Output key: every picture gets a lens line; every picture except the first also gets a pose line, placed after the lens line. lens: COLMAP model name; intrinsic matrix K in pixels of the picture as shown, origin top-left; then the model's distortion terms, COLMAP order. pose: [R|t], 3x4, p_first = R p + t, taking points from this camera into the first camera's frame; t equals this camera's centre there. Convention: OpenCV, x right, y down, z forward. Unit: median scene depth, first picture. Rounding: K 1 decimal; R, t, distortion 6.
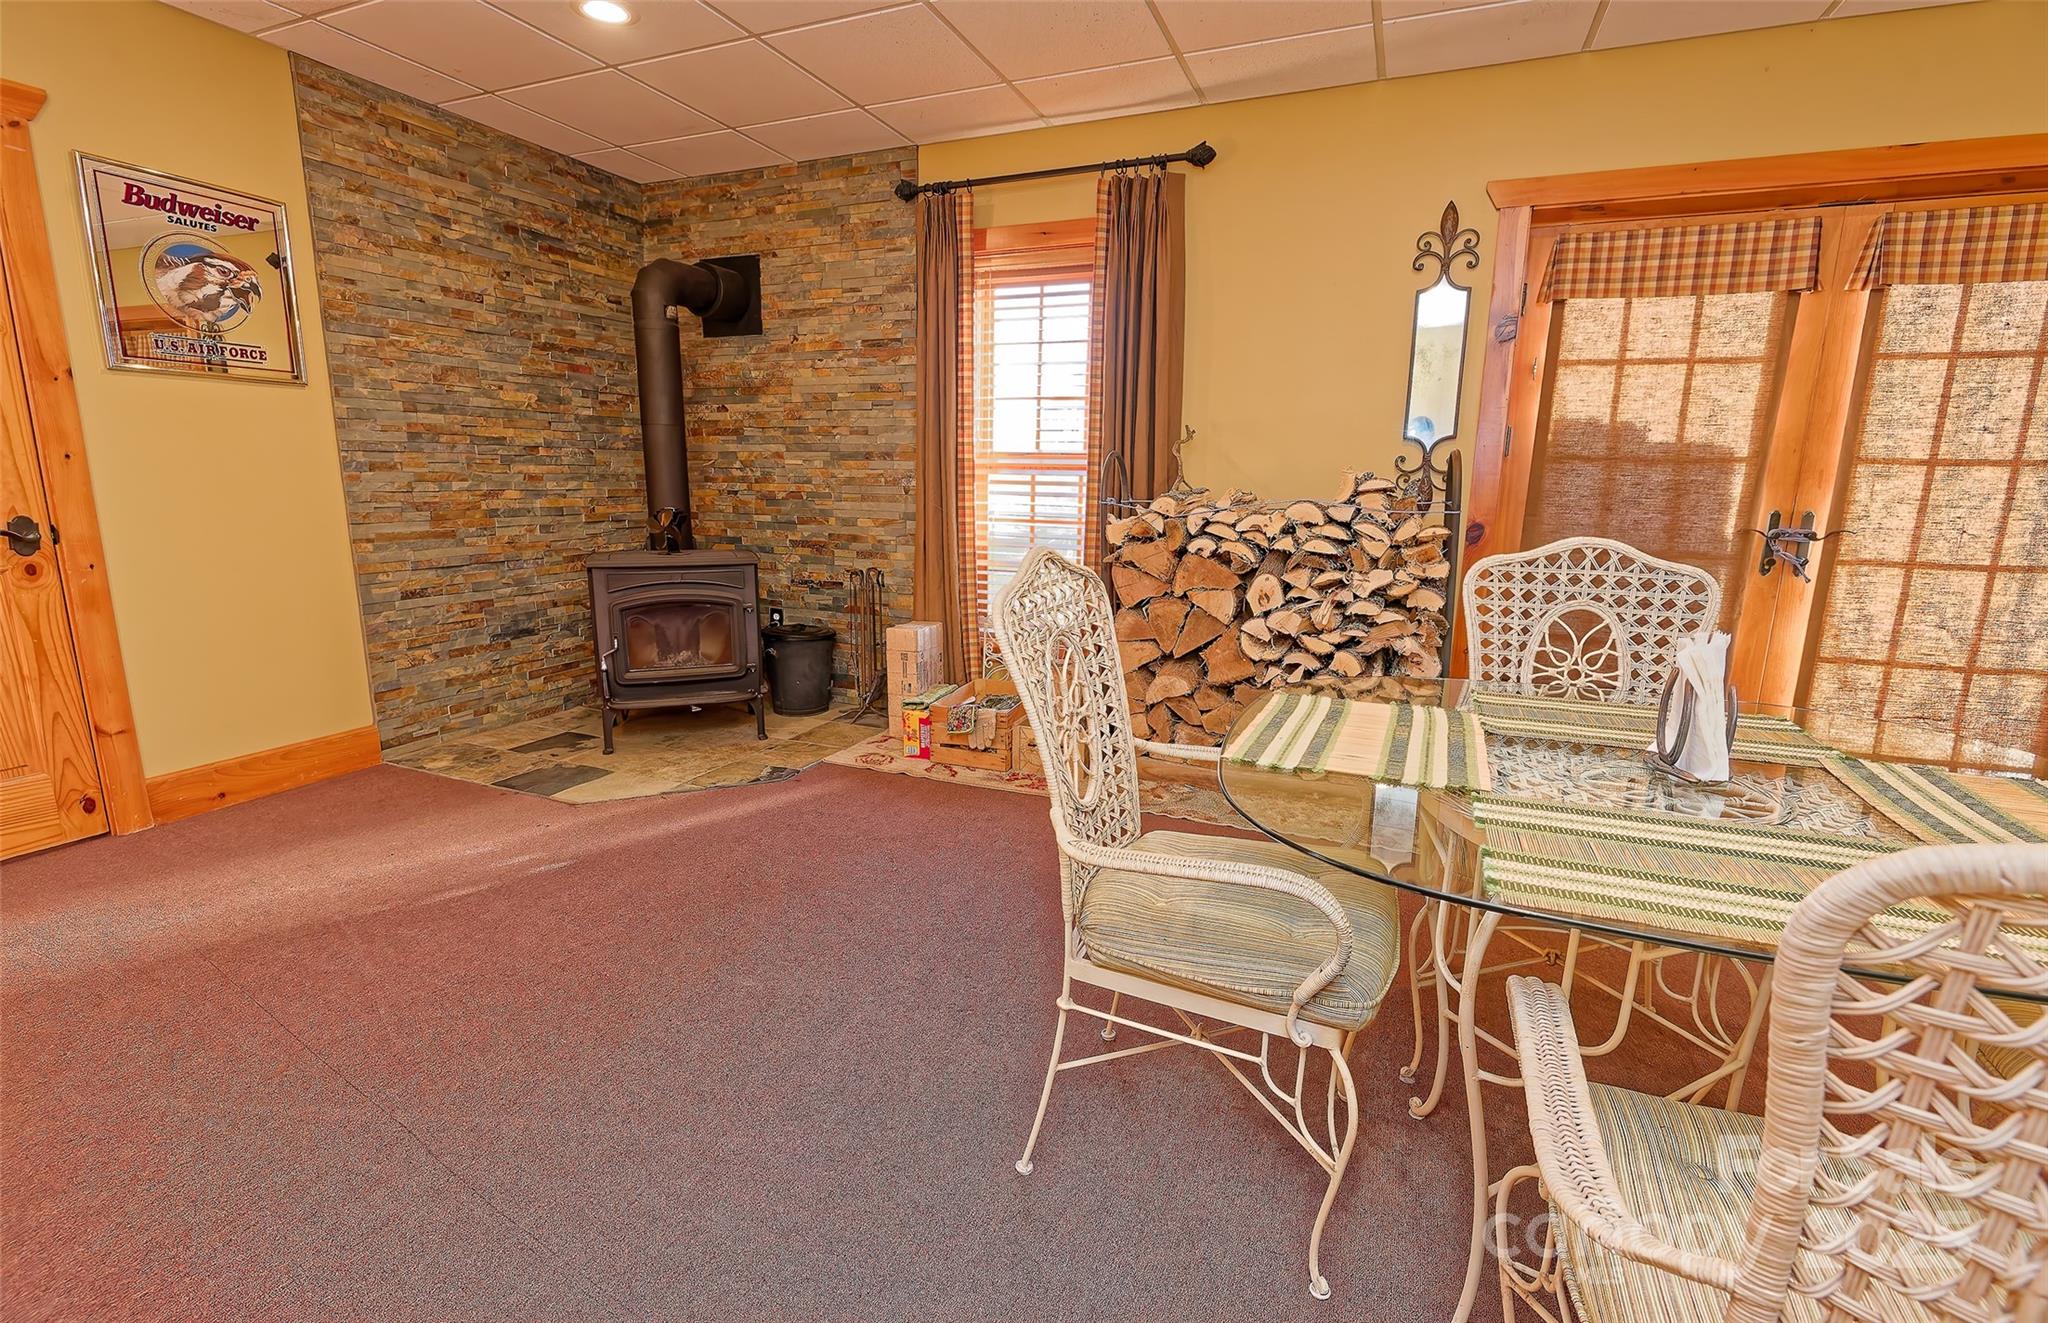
lens RADIAL K [[901.7, 0, 1019.0], [0, 901.7, 662.8], [0, 0, 1]] dist [0.007611, -0.011001]
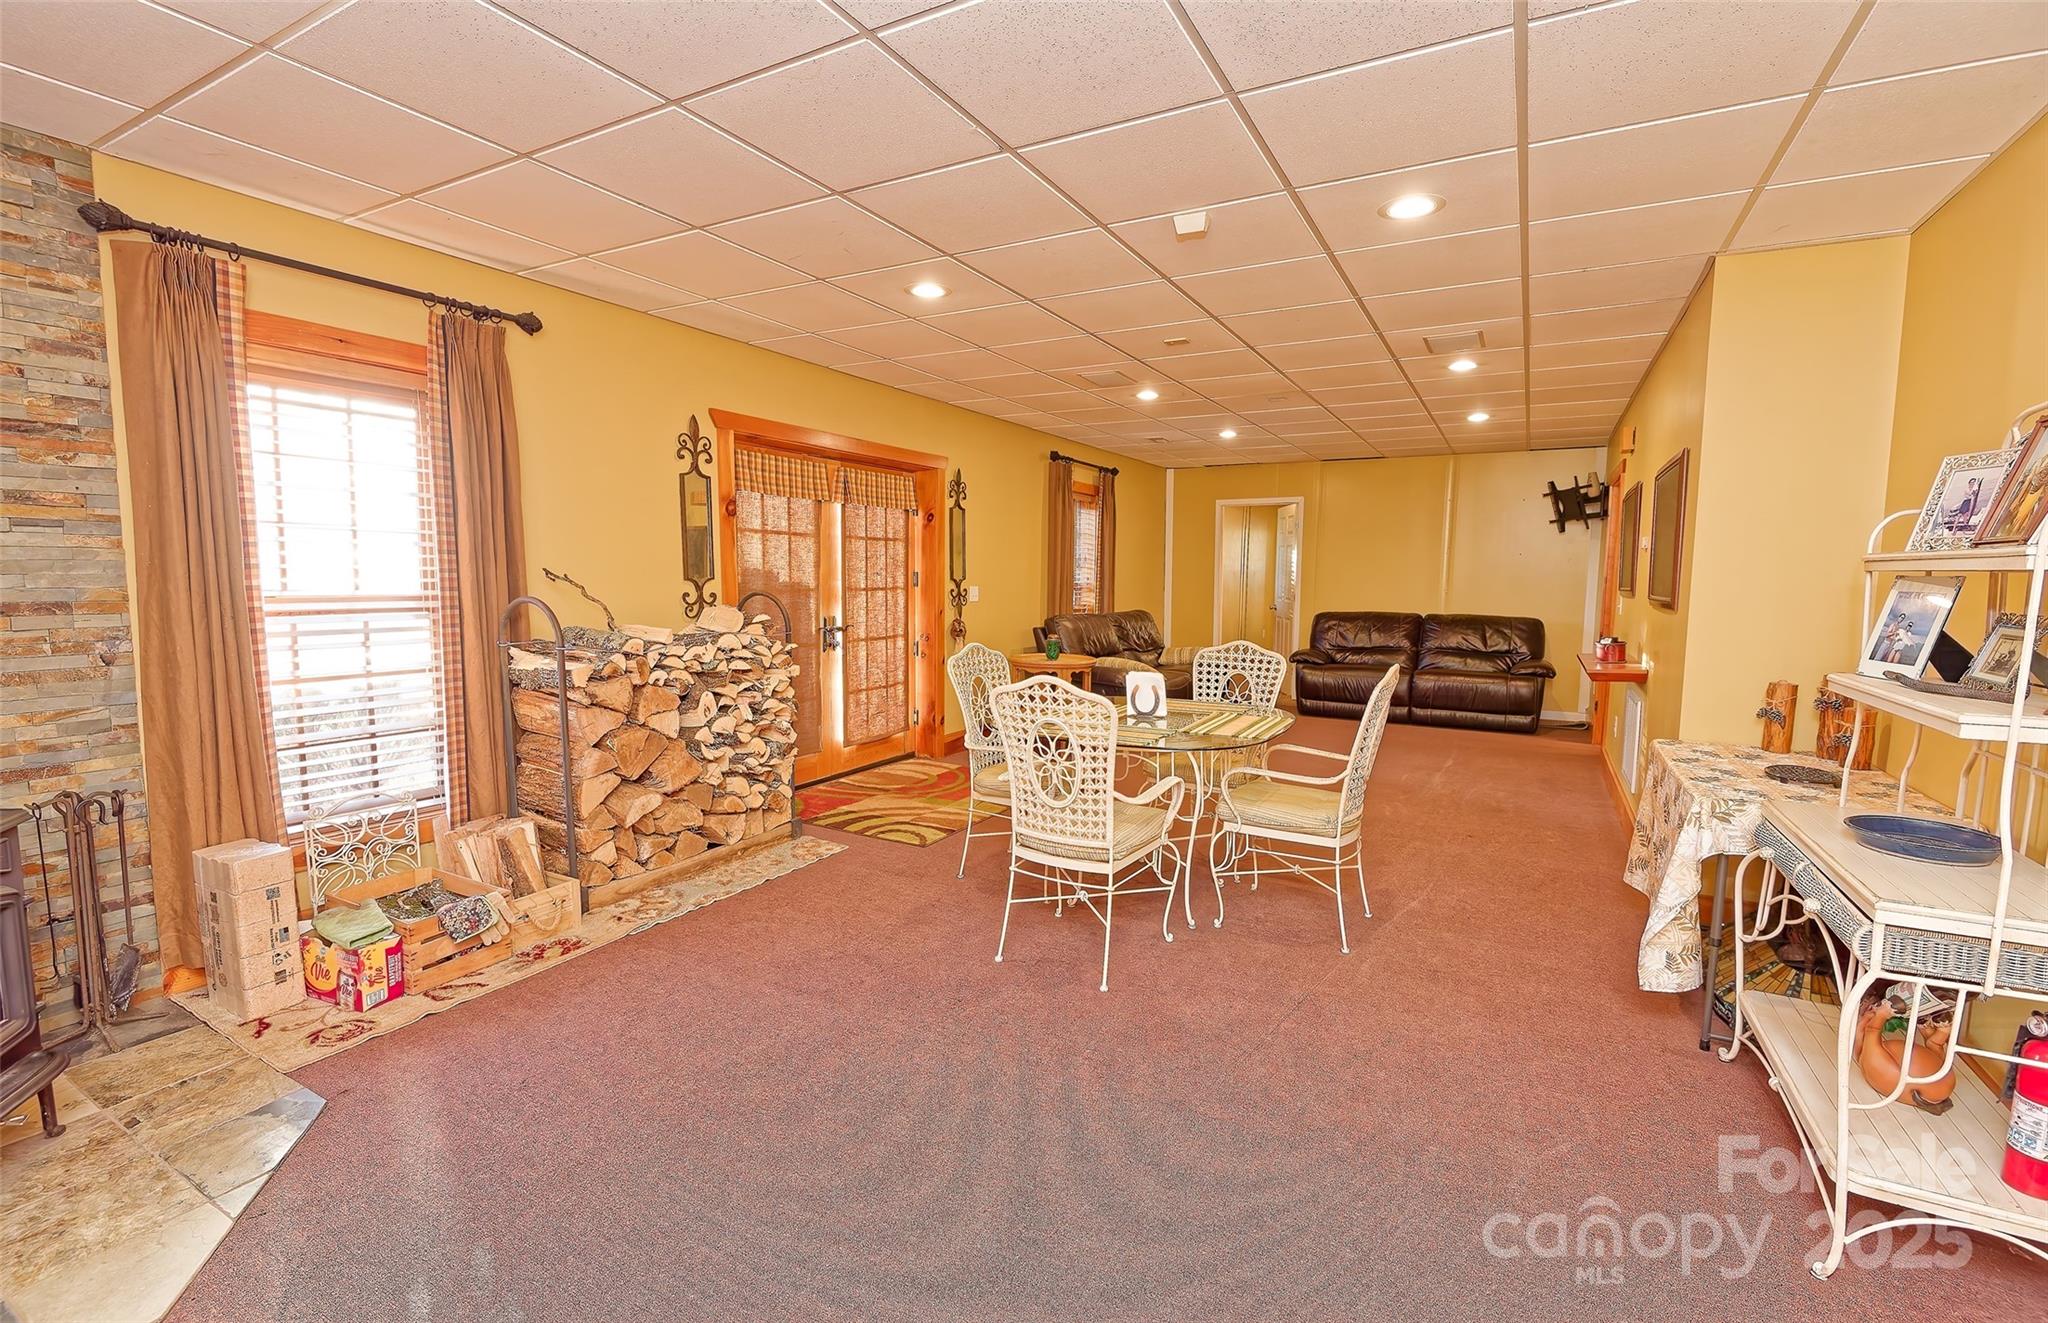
lens RADIAL K [[901.7, 0, 1019.0], [0, 901.7, 662.8], [0, 0, 1]] dist [0.007611, -0.011001]
pose [[0.110578, -0.113506, 0.987365, -0.861411], [0.191462, 0.977281, 0.090904, -0.157538], [-0.975251, 0.178991, 0.129797, 0.374592]]
